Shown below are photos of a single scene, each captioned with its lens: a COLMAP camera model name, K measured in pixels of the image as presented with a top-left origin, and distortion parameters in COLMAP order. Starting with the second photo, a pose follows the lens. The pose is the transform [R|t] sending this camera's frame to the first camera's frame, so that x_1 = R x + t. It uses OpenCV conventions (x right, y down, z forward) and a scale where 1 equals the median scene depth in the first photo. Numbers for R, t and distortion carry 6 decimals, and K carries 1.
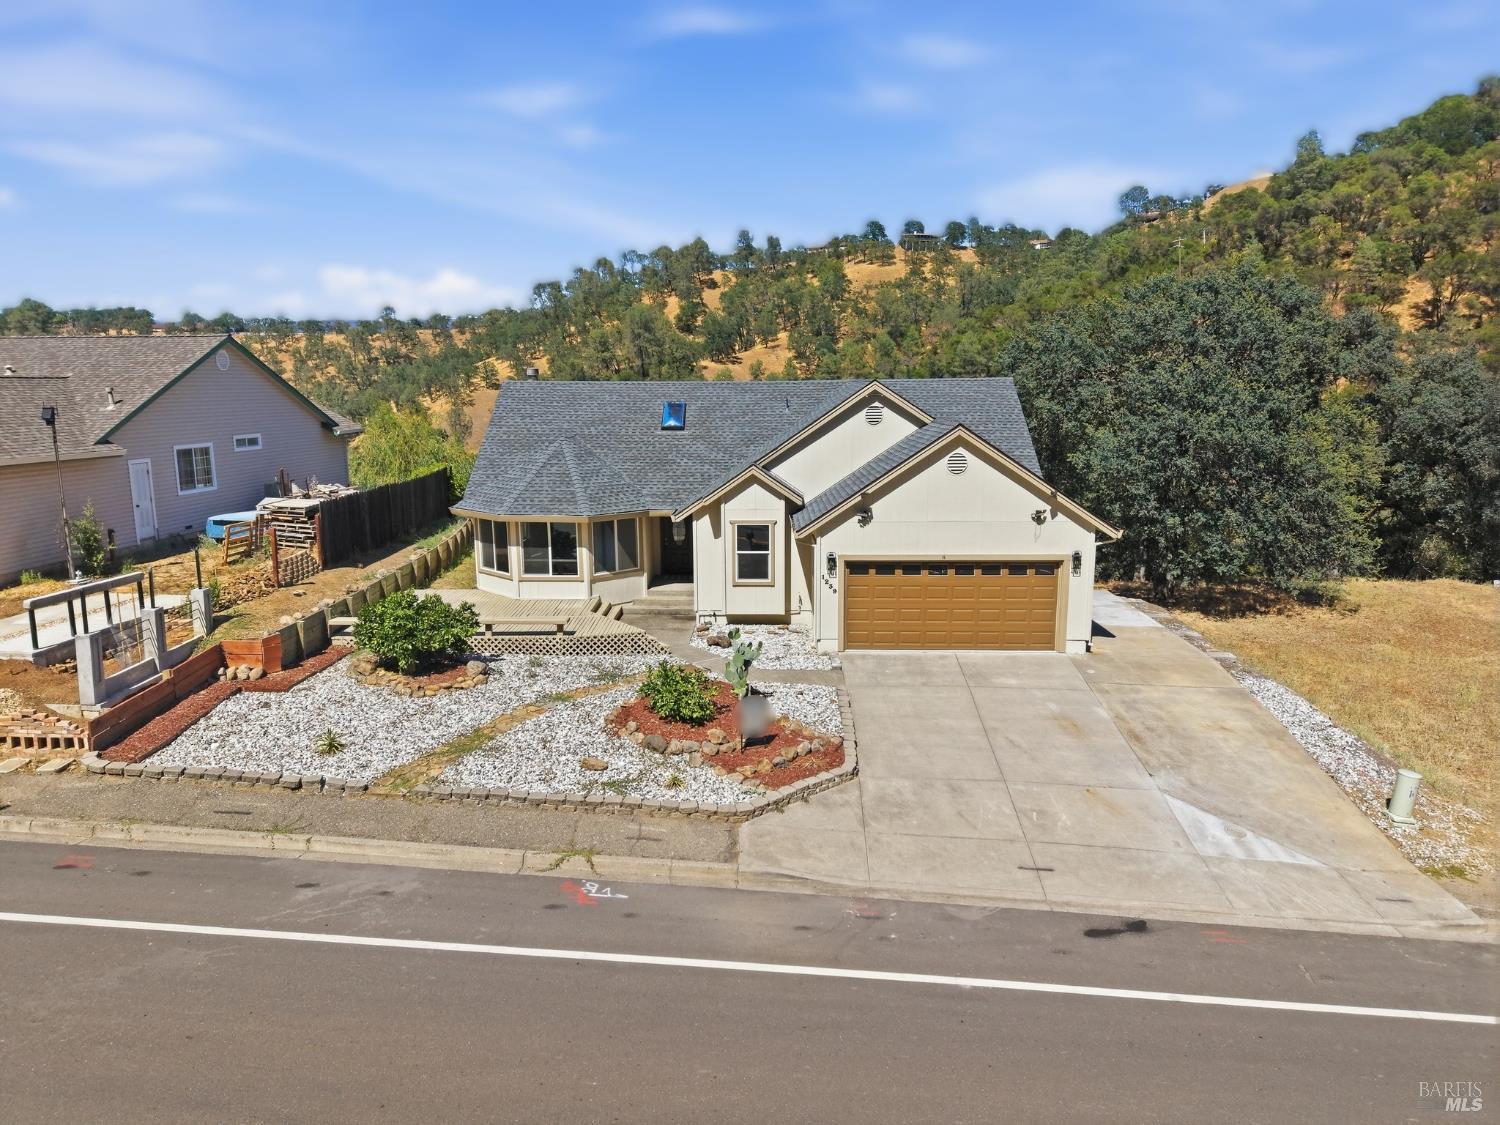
lens RADIAL K [[1004.4, 0, 750.0], [0, 1004.4, 562.5], [0, 0, 1]] dist [0.026100, -0.025096]
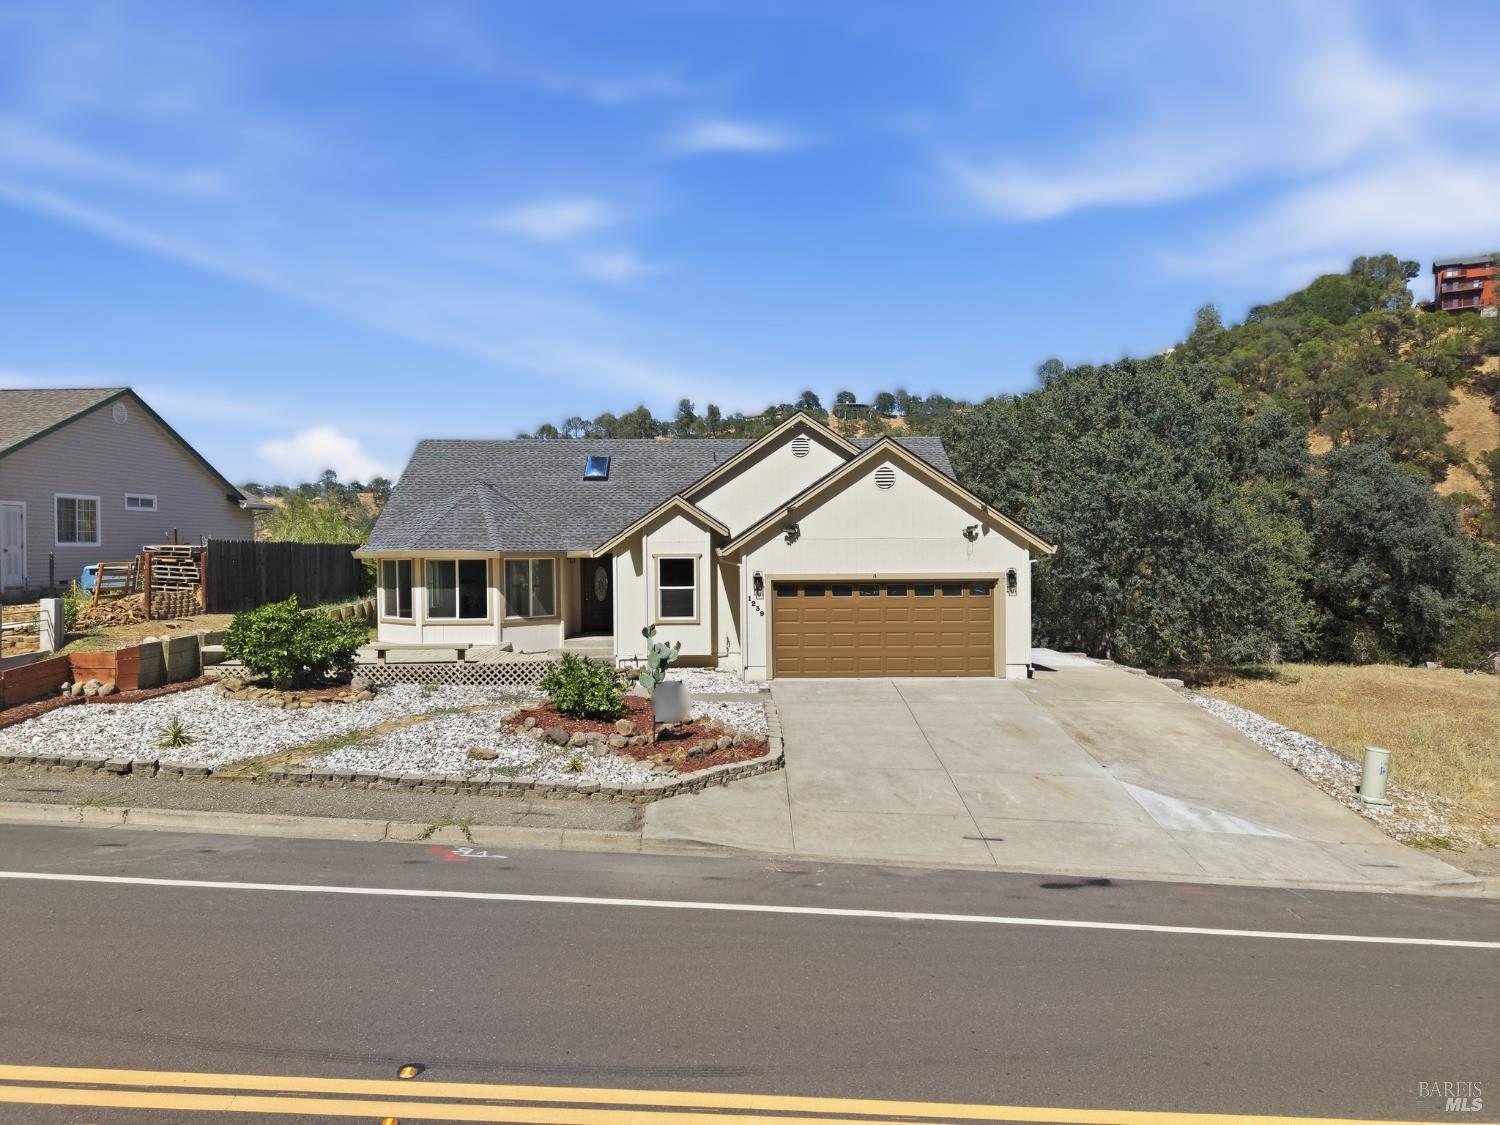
lens RADIAL K [[1004.4, 0, 750.0], [0, 1004.4, 562.5], [0, 0, 1]] dist [0.026100, -0.025096]
pose [[0.998285, -0.002269, 0.058495, 0.021532], [0.011563, 0.987202, -0.159053, 0.147788], [-0.057386, 0.159456, 0.985536, 0.078050]]
